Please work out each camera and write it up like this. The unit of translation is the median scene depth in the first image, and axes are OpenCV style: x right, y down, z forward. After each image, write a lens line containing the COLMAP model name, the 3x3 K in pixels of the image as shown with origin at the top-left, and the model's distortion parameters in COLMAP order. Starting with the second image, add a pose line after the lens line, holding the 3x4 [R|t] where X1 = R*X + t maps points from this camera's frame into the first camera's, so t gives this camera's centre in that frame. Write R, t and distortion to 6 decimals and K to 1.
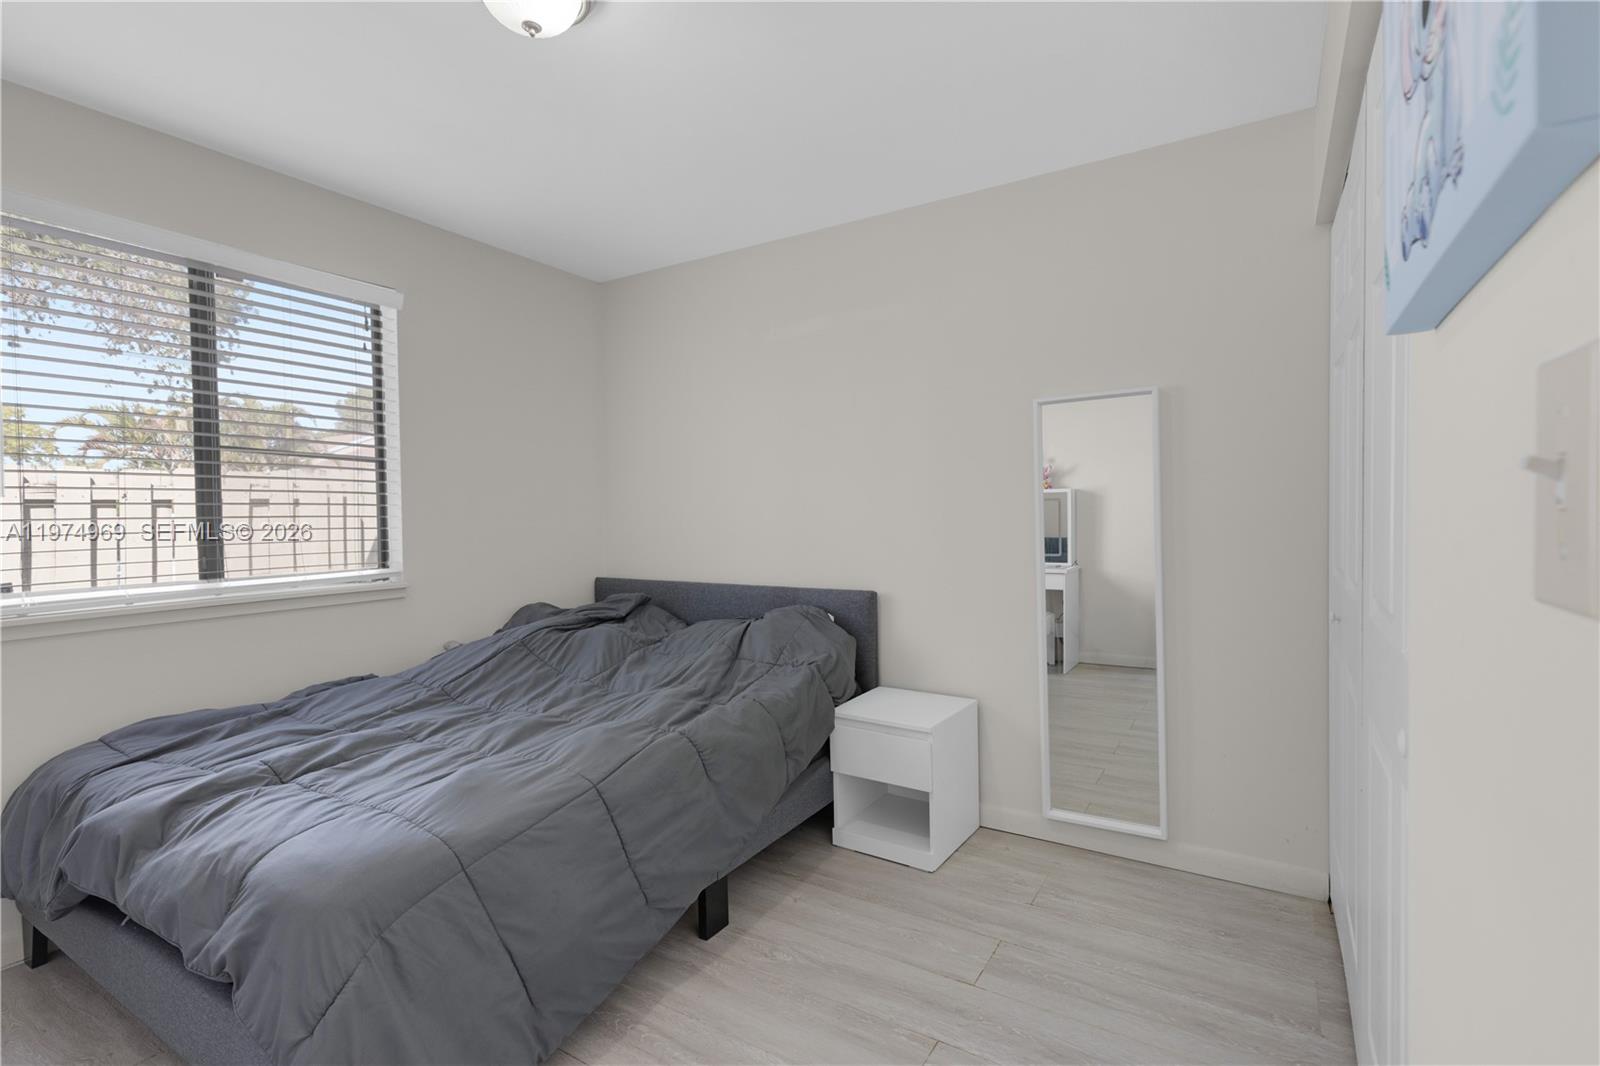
lens RADIAL K [[737.8, 0, 797.6], [0, 737.8, 526.4], [0, 0, 1]] dist [0.006589, 0.000033]
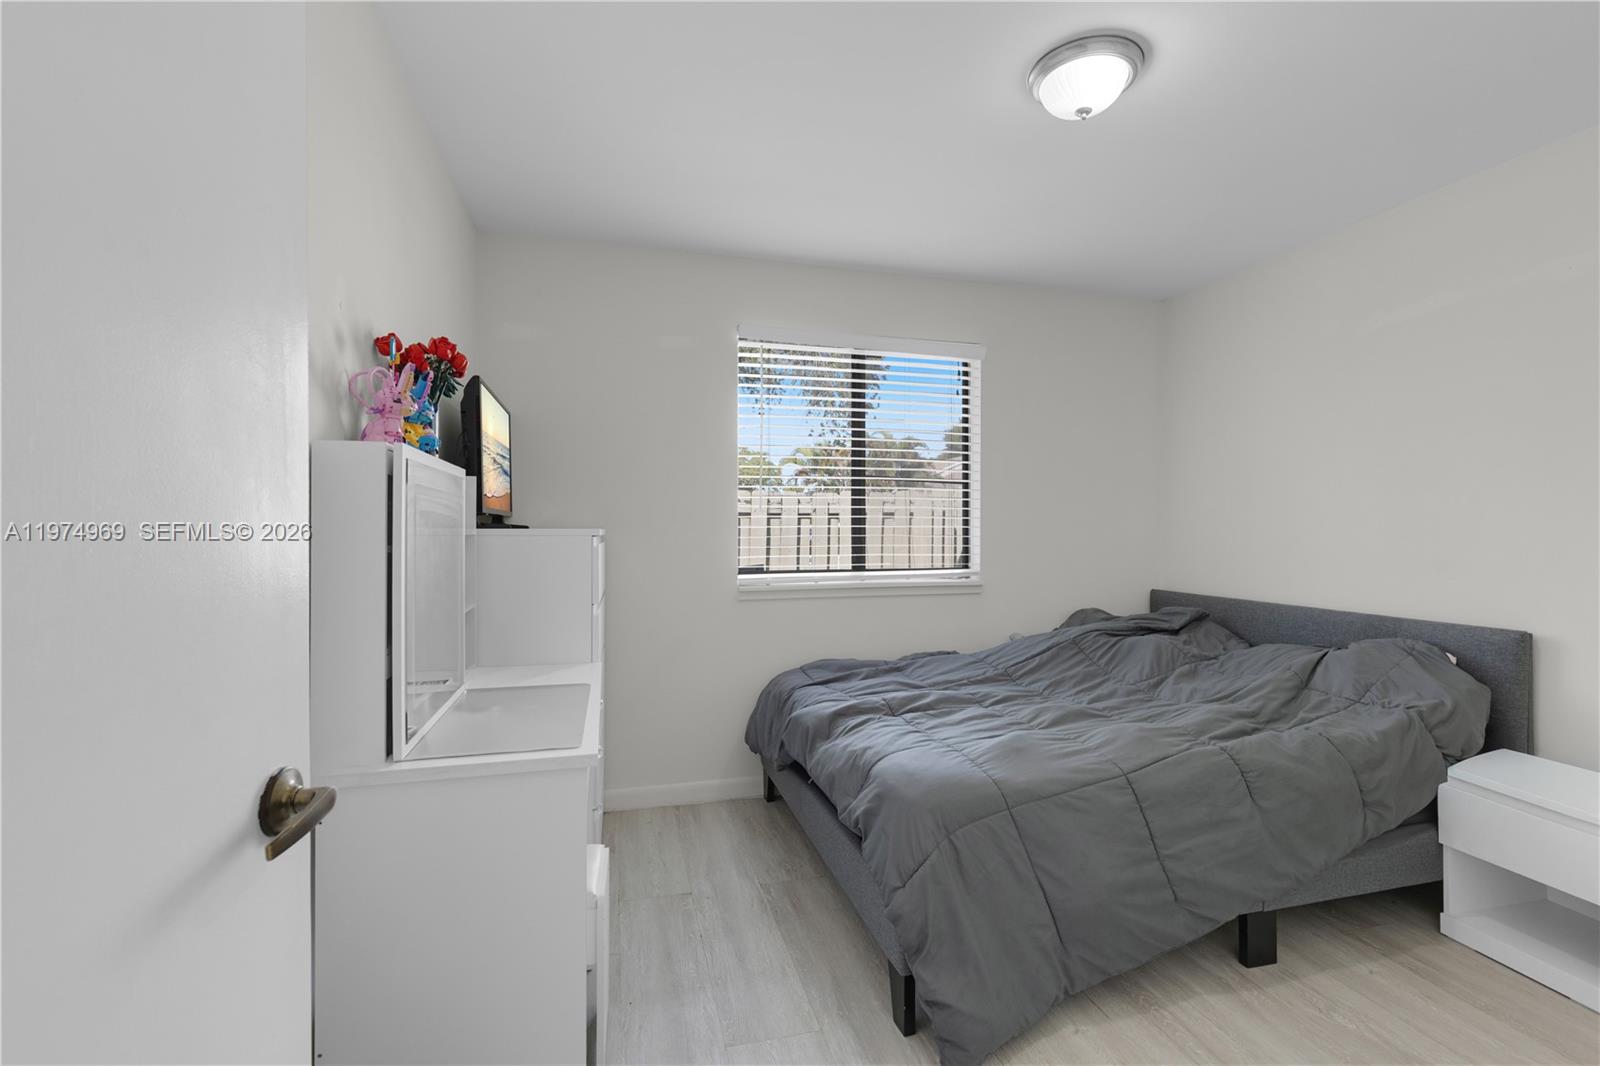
lens RADIAL K [[737.8, 0, 801.6], [0, 737.8, 531.0], [0, 0, 1]] dist [0.006589, 0.000033]
pose [[0.730527, 0.018646, -0.682629, 0.097740], [-0.024798, 0.999692, 0.000769, -0.000392], [0.682433, 0.016366, 0.730765, -0.115147]]
